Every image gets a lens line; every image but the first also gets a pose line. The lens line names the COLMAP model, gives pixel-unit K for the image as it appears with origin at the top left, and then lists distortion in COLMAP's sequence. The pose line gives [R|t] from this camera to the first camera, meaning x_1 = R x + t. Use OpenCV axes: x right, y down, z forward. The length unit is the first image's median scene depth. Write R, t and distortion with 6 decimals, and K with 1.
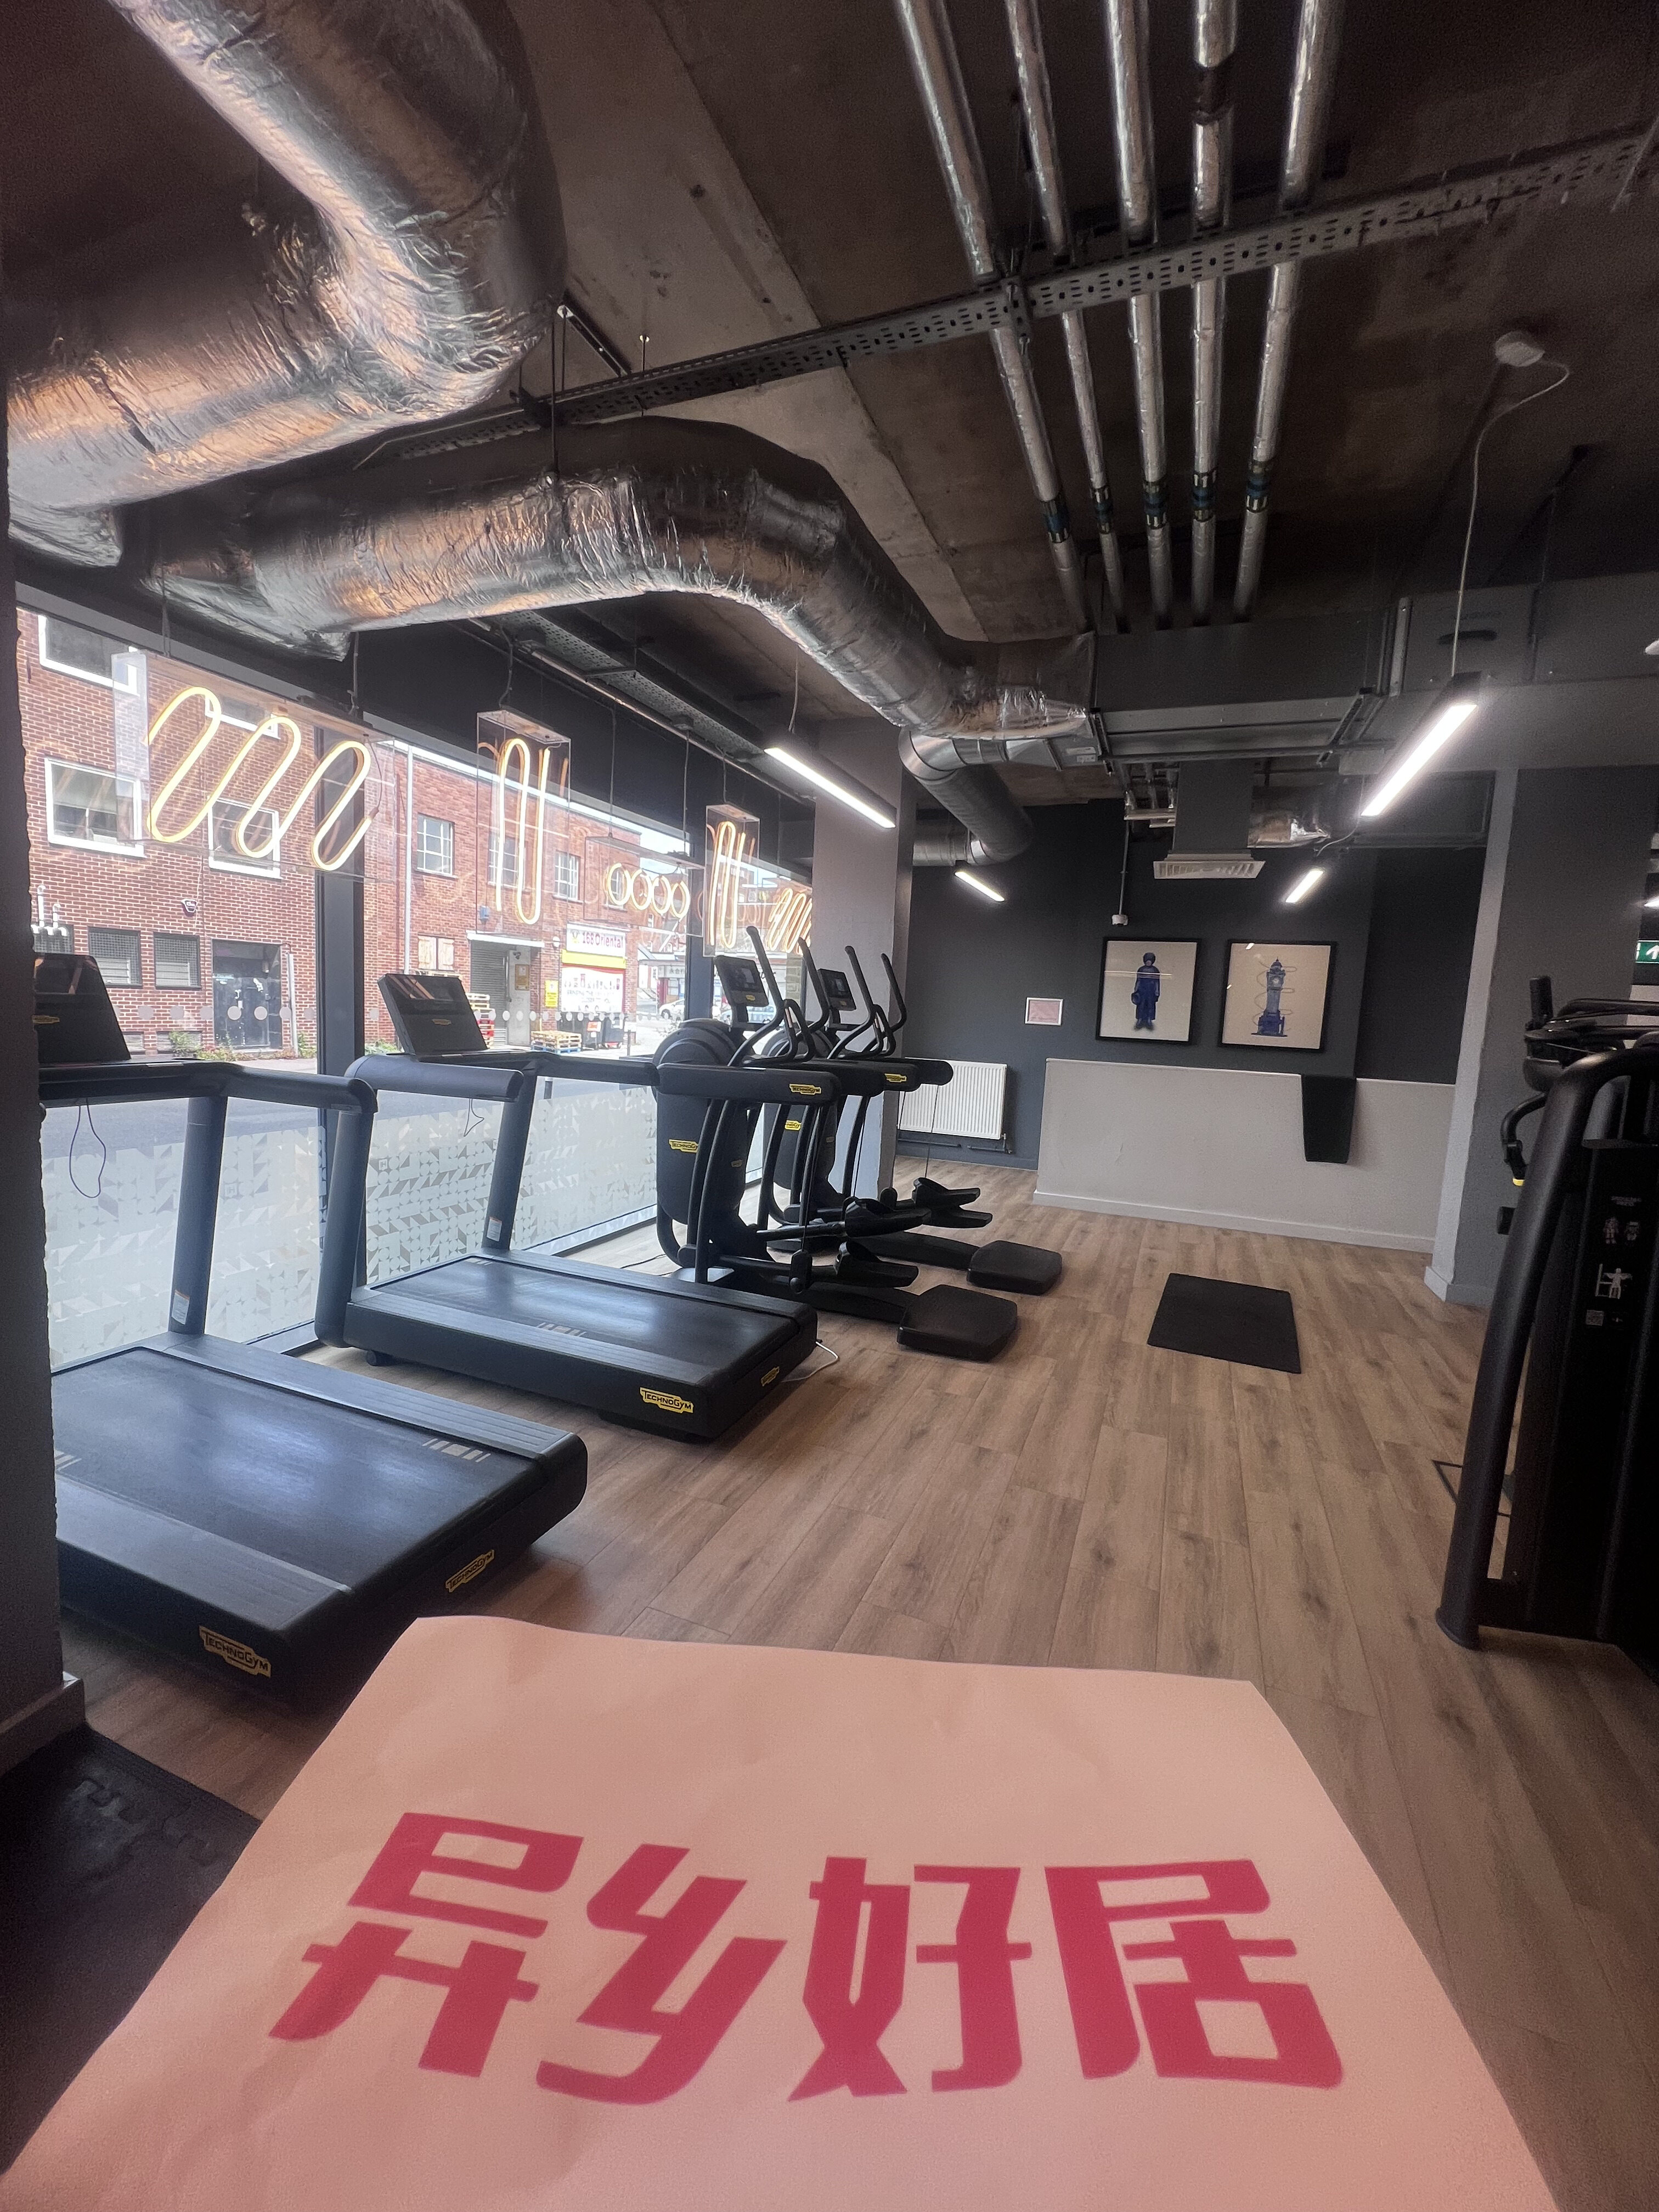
lens RADIAL K [[890.6, 0, 832.7], [0, 890.6, 1101.1], [0, 0, 1]] dist [-0.004001, 0.000797]
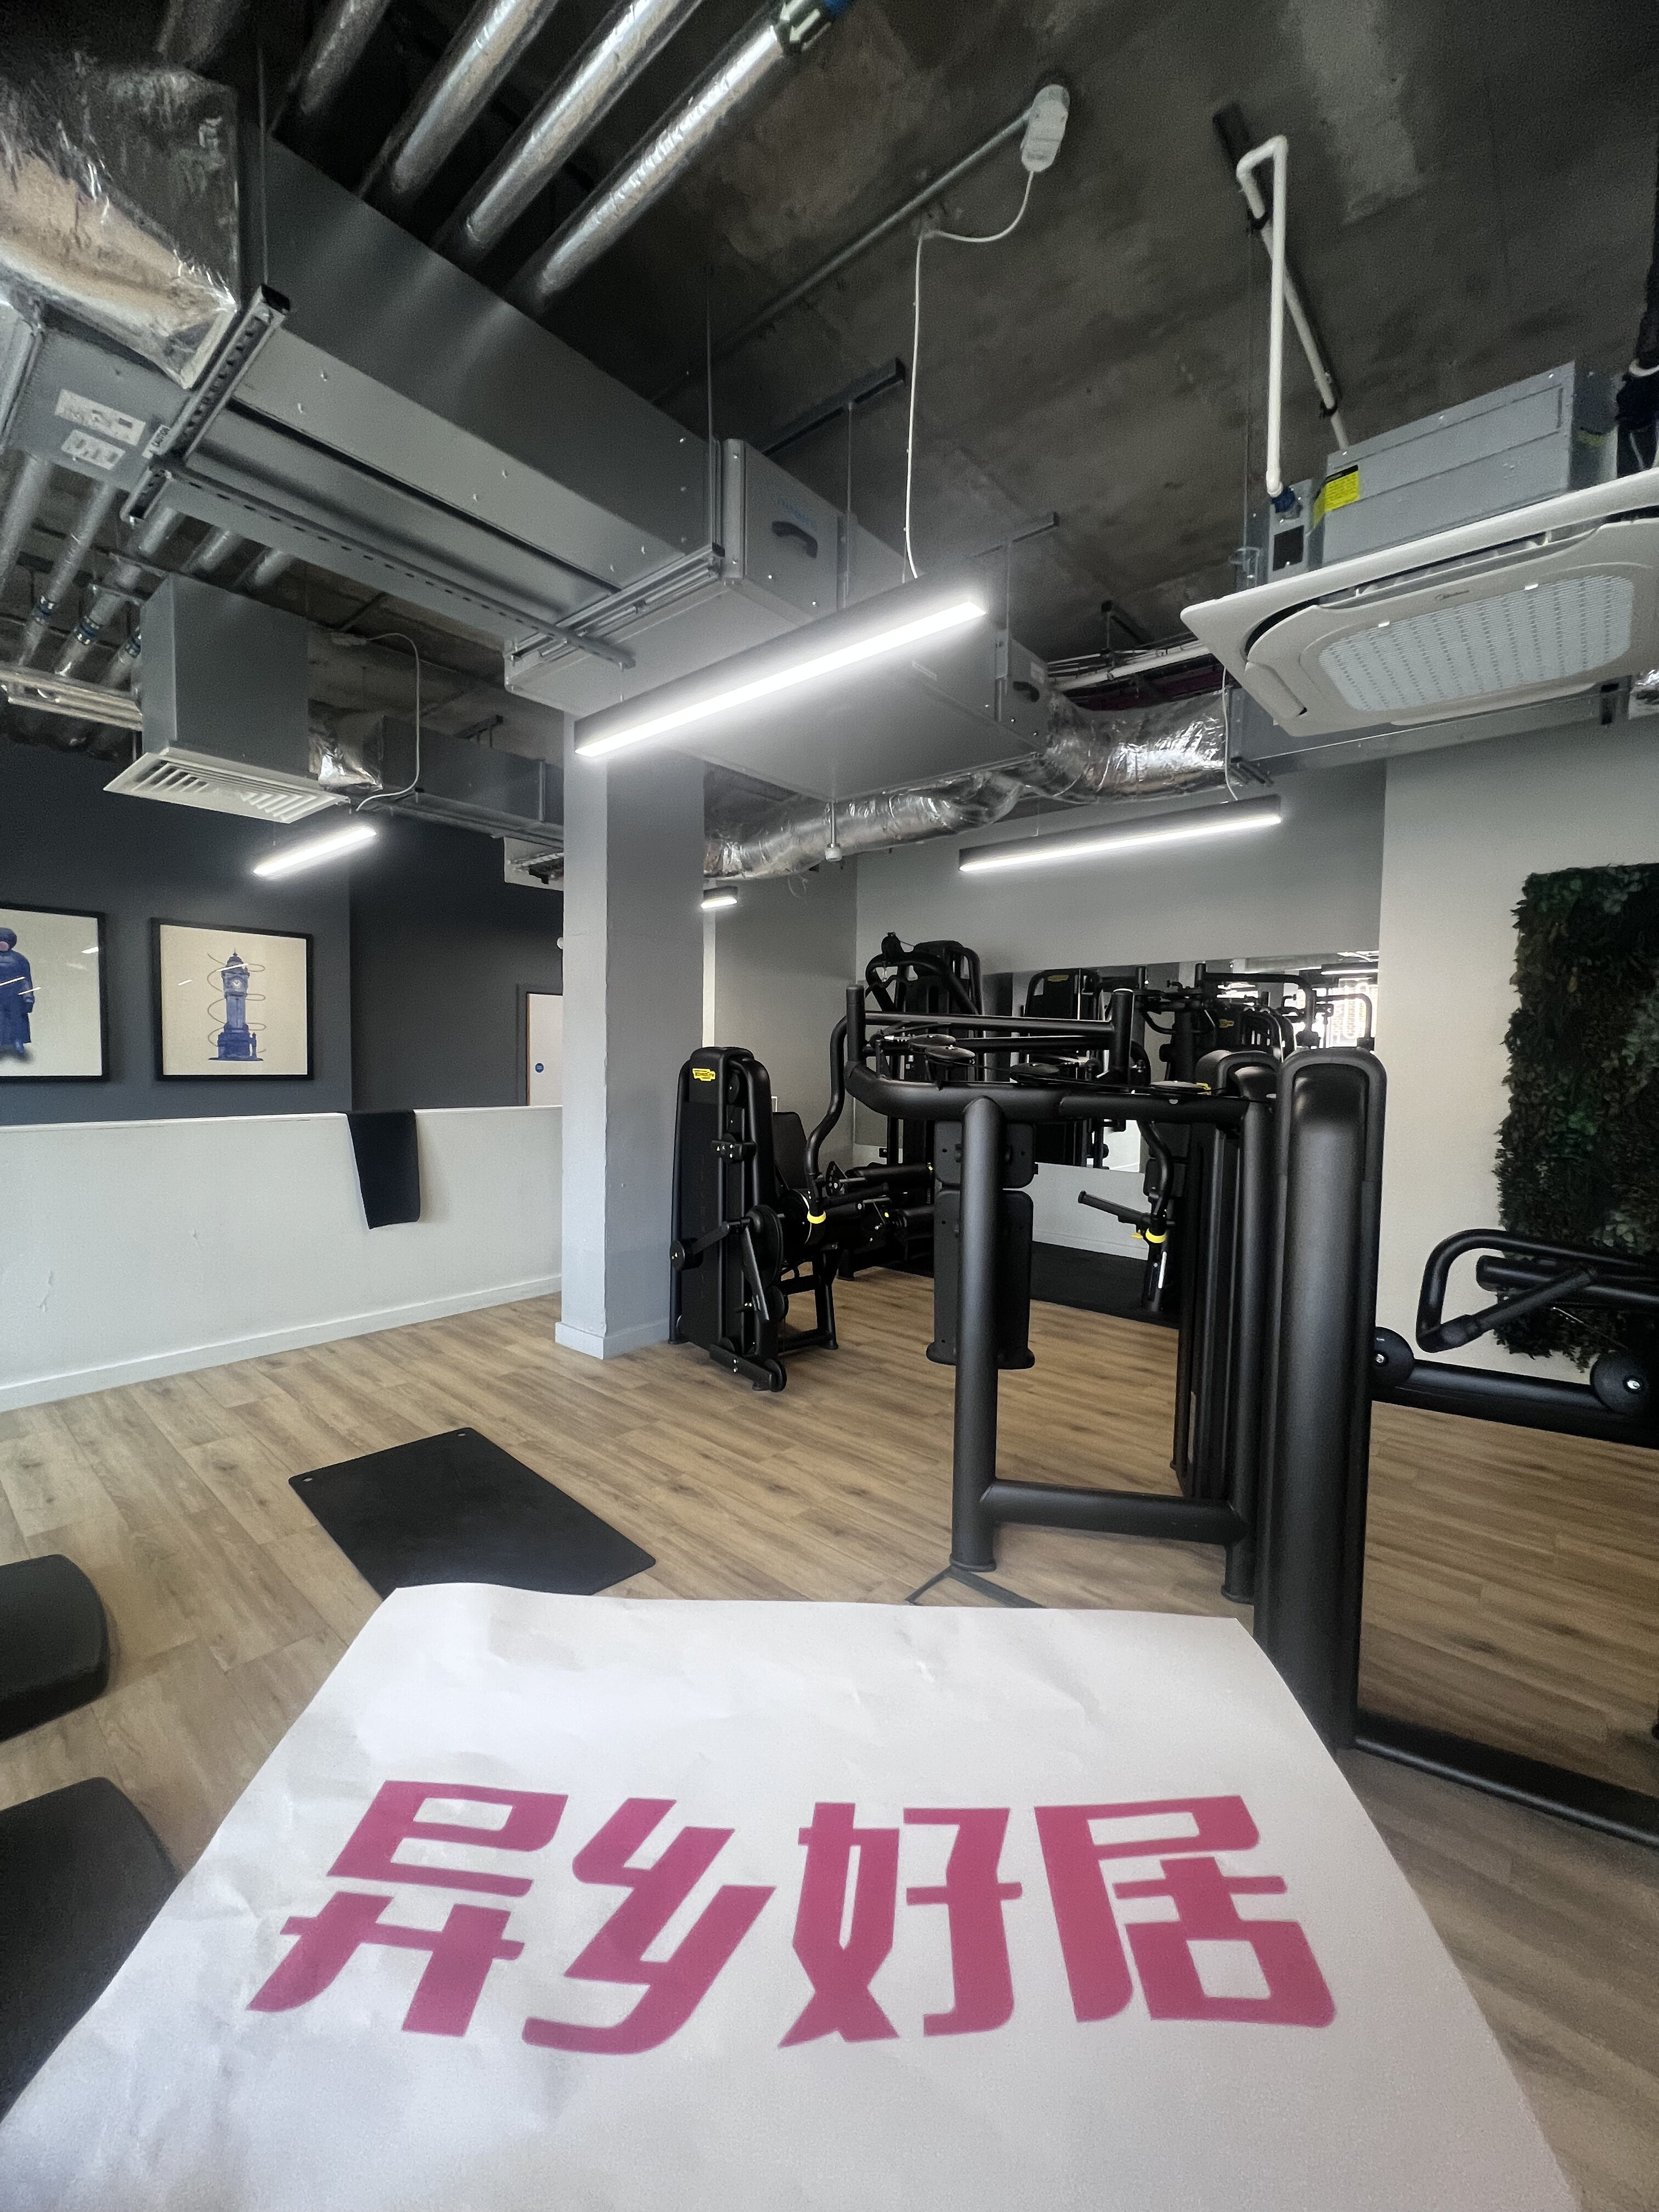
lens RADIAL K [[890.6, 0, 836.0], [0, 890.6, 1100.2], [0, 0, 1]] dist [-0.004001, 0.000797]
pose [[0.334268, -0.092679, 0.937910, -0.034115], [0.103746, 0.992724, 0.061121, -0.077487], [-0.936751, 0.076874, 0.341451, 0.677602]]
